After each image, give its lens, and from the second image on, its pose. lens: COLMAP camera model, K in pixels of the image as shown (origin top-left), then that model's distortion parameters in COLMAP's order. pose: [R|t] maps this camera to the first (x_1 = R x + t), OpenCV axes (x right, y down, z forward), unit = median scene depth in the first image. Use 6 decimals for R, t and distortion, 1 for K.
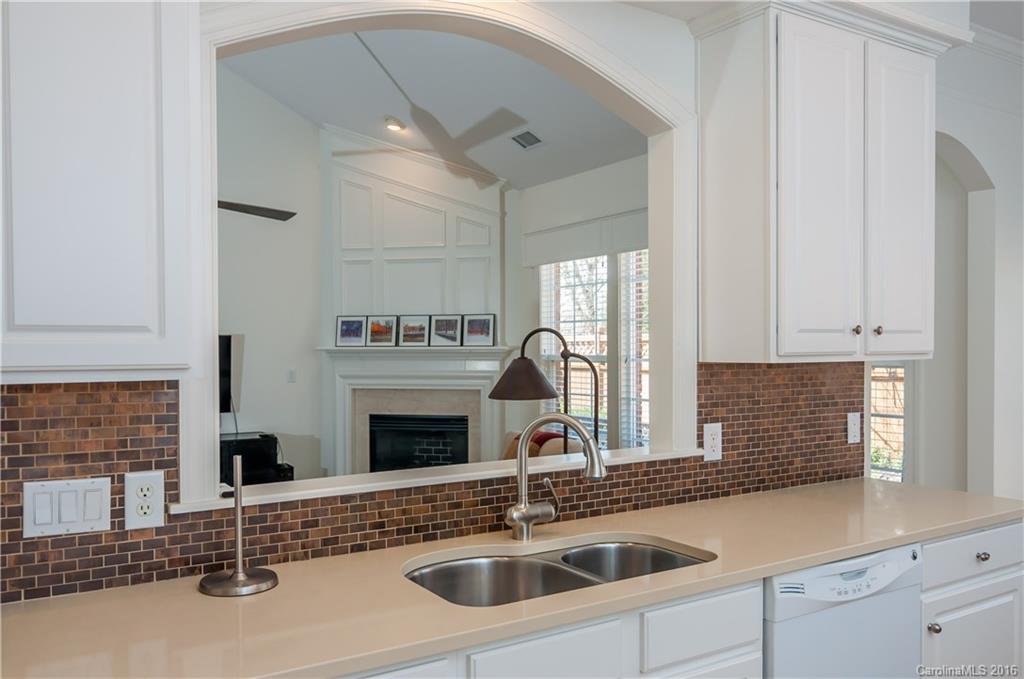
lens RADIAL K [[822.2, 0, 510.6], [0, 822.2, 367.7], [0, 0, 1]] dist [-0.004639, -0.002514]
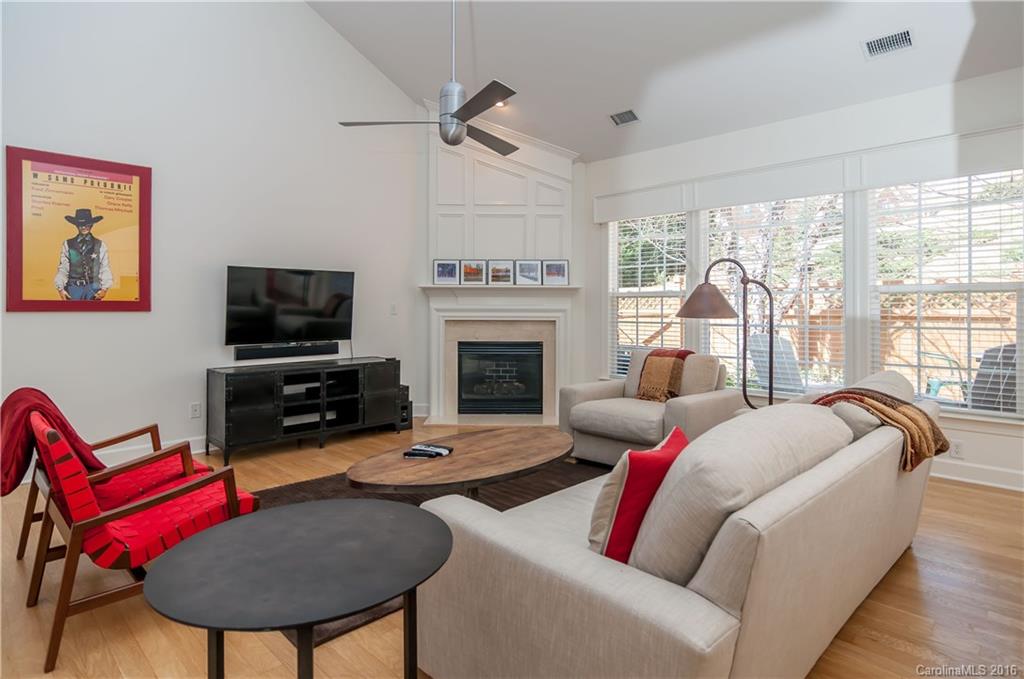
lens RADIAL K [[551.4, 0, 513.2], [0, 551.4, 315.5], [0, 0, 1]] dist [0.002489, 0.001381]
pose [[0.974140, 0.002642, 0.225929, -0.289621], [-0.000441, 0.999952, -0.009793, 0.027768], [-0.225944, 0.009440, 0.974094, 0.195860]]
